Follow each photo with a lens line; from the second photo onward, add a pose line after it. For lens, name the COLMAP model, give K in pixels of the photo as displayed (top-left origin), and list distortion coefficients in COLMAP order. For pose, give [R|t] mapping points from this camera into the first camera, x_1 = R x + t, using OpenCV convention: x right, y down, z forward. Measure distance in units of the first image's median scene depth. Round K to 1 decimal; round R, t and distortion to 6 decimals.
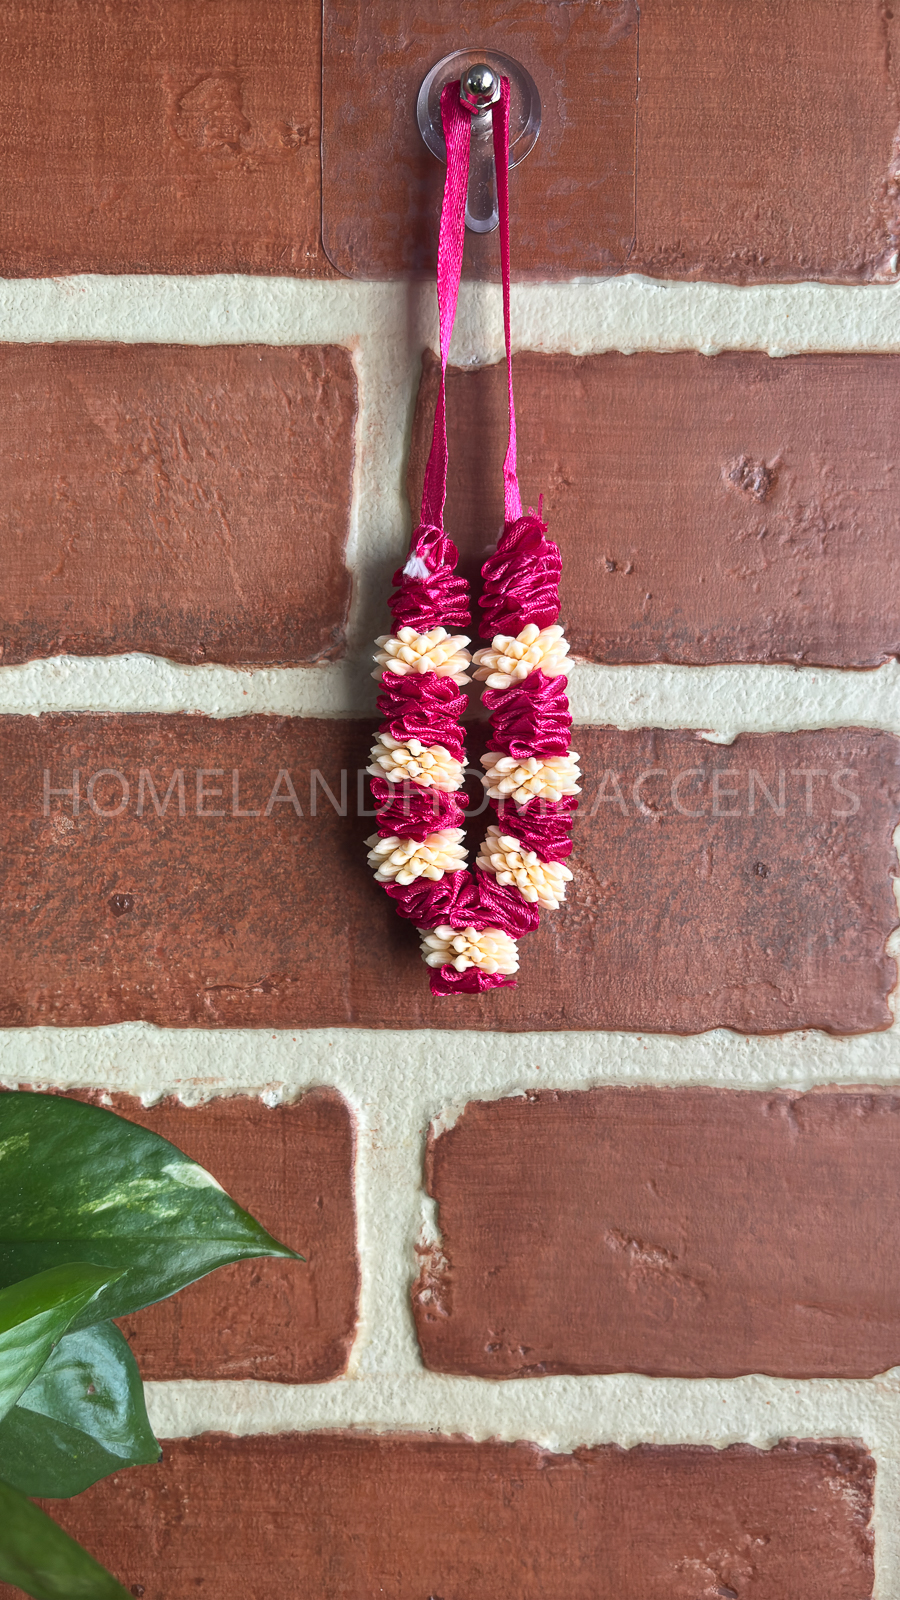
lens RADIAL K [[1188.7, 0, 453.1], [0, 1188.7, 792.2], [0, 0, 1]] dist [-0.008475, -0.005725]
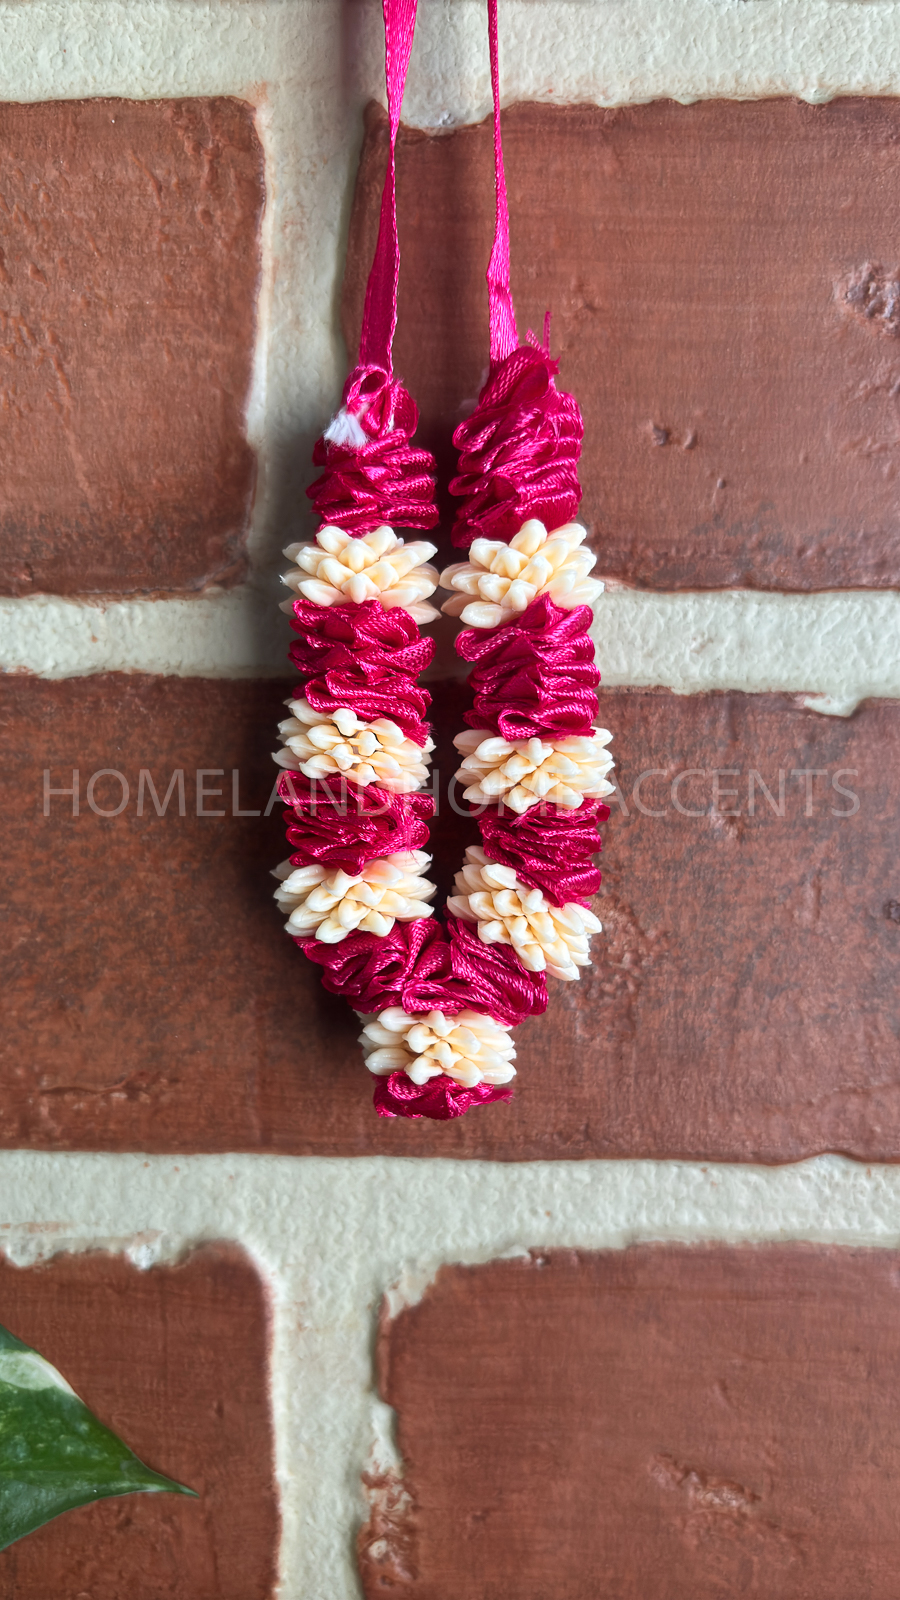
lens RADIAL K [[1233.6, 0, 439.8], [0, 1233.6, 805.1], [0, 0, 1]] dist [-0.072640, 0.076739]
pose [[0.999654, -0.002318, -0.026187, 0.030438], [0.002791, 0.999833, 0.018033, -0.004907], [0.026141, -0.018100, 0.999494, 0.332145]]
